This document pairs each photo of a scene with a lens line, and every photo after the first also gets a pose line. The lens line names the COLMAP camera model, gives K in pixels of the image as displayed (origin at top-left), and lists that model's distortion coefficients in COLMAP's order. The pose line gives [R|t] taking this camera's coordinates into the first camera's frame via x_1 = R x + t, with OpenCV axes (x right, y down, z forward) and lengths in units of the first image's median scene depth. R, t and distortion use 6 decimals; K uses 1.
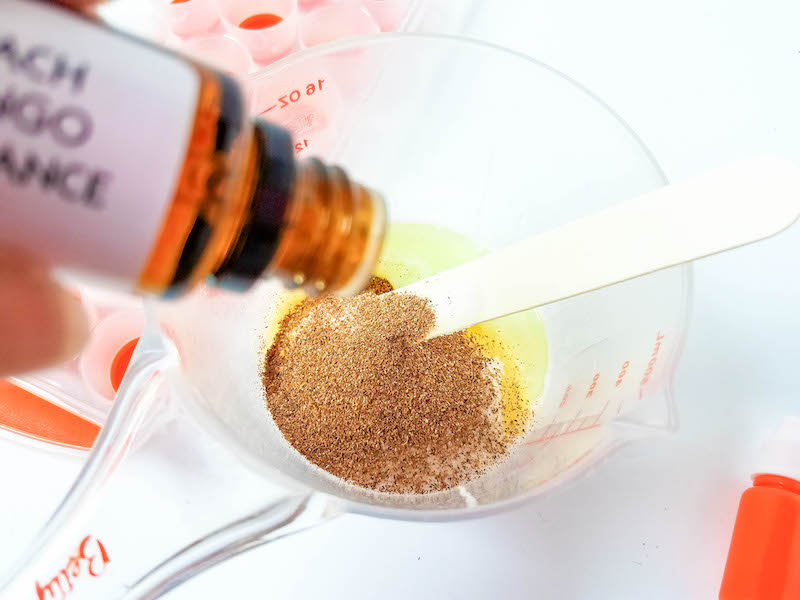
lens RADIAL K [[596.1, 0, 387.7], [0, 596.1, 298.9], [0, 0, 1]] dist [-0.005167, -0.006475]
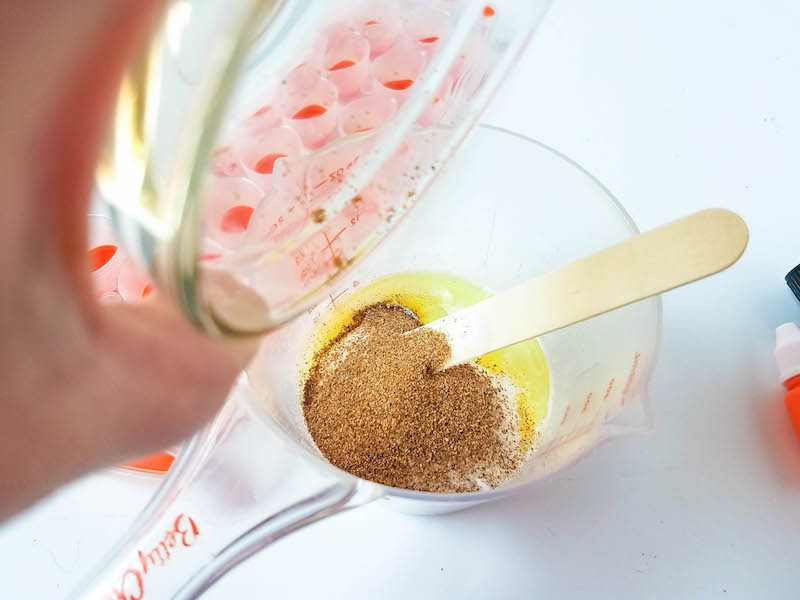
lens RADIAL K [[619.6, 0, 400.0], [0, 619.6, 300.0], [0, 0, 1]] dist [0.242941, -0.434633]
pose [[0.999826, -0.016381, 0.008921, -0.032317], [0.017275, 0.993593, -0.111687, 0.070258], [-0.007034, 0.111821, 0.993703, -0.247532]]
